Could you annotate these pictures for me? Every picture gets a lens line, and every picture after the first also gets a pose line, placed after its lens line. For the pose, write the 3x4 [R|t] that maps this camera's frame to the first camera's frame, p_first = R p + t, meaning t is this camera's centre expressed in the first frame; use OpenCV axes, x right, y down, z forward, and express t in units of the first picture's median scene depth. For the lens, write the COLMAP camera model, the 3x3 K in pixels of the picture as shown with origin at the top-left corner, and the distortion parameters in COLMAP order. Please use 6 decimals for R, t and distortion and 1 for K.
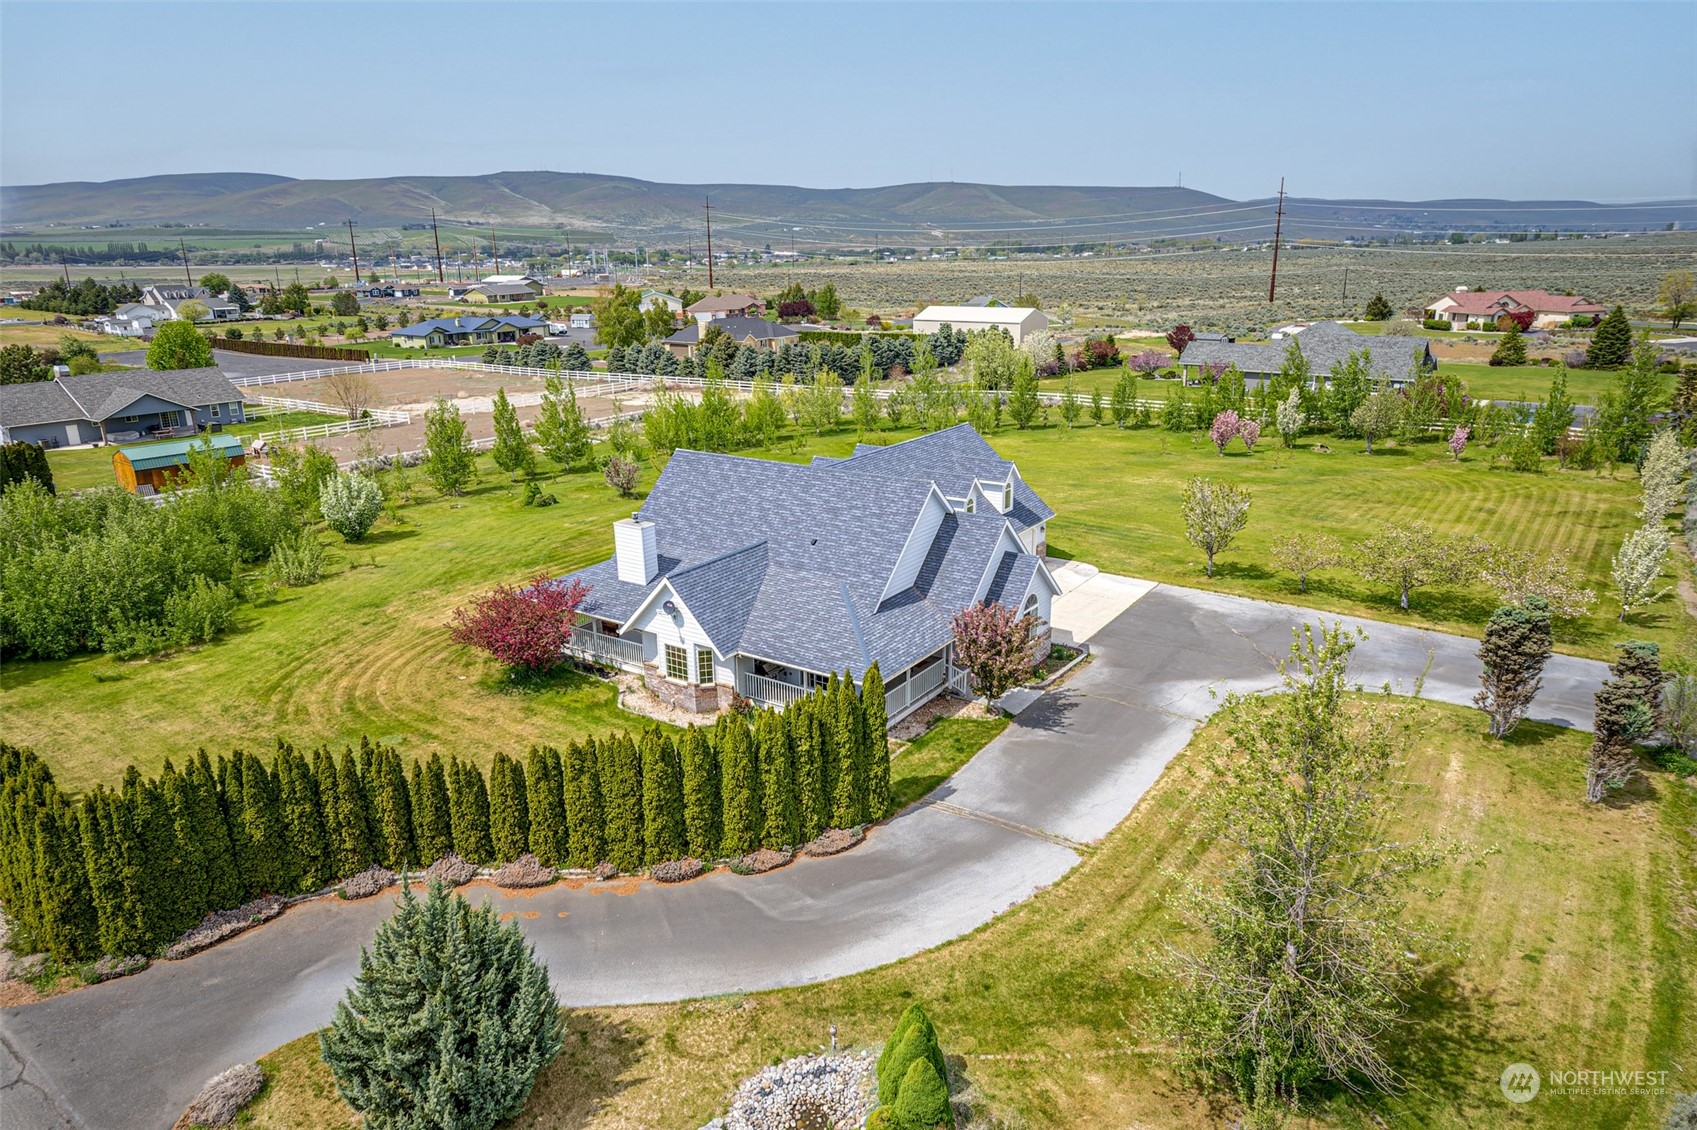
lens RADIAL K [[1041.4, 0, 818.8], [0, 1041.4, 565.4], [0, 0, 1]] dist [0.000311, 0.003695]
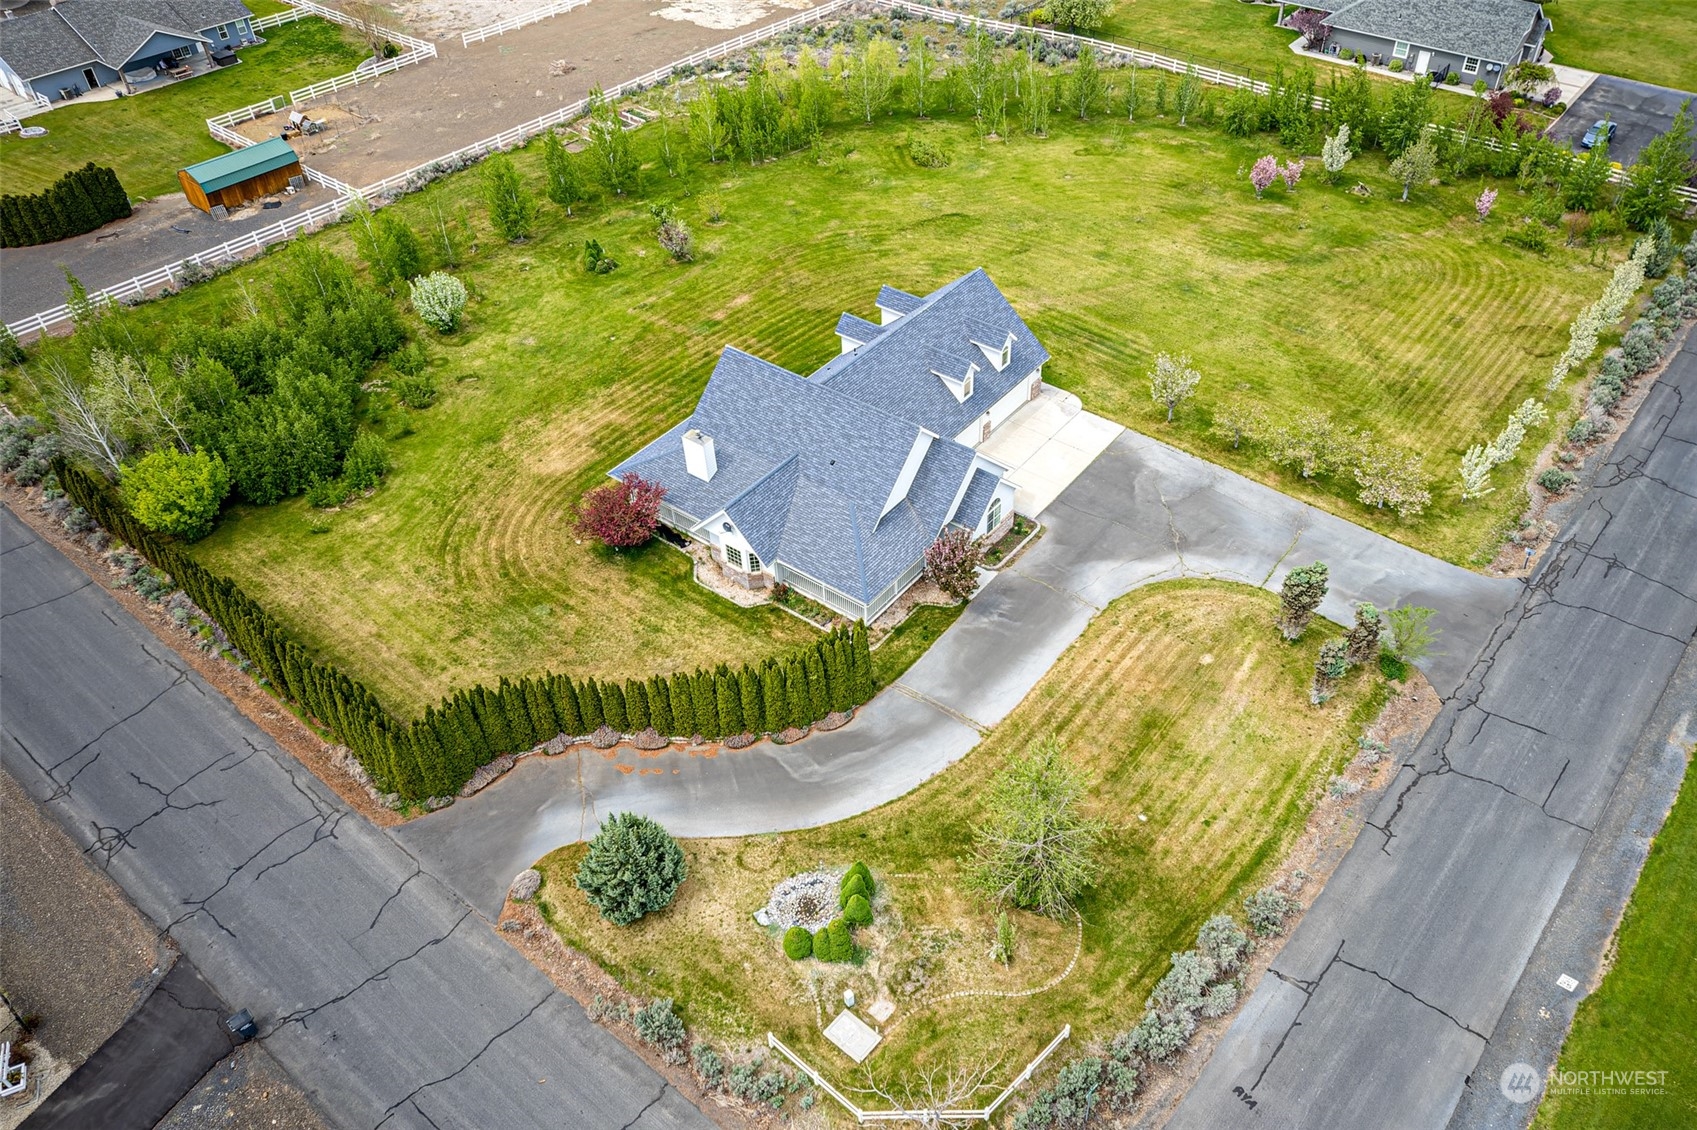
lens RADIAL K [[1154.7, 0, 848.5], [0, 1154.7, 565.0], [0, 0, 1]] dist [0.003684, -0.000169]
pose [[0.999198, 0.014728, -0.037226, 0.100335], [0.001646, 0.913972, 0.405773, -0.693464], [0.039999, -0.405509, 0.913215, -0.557711]]
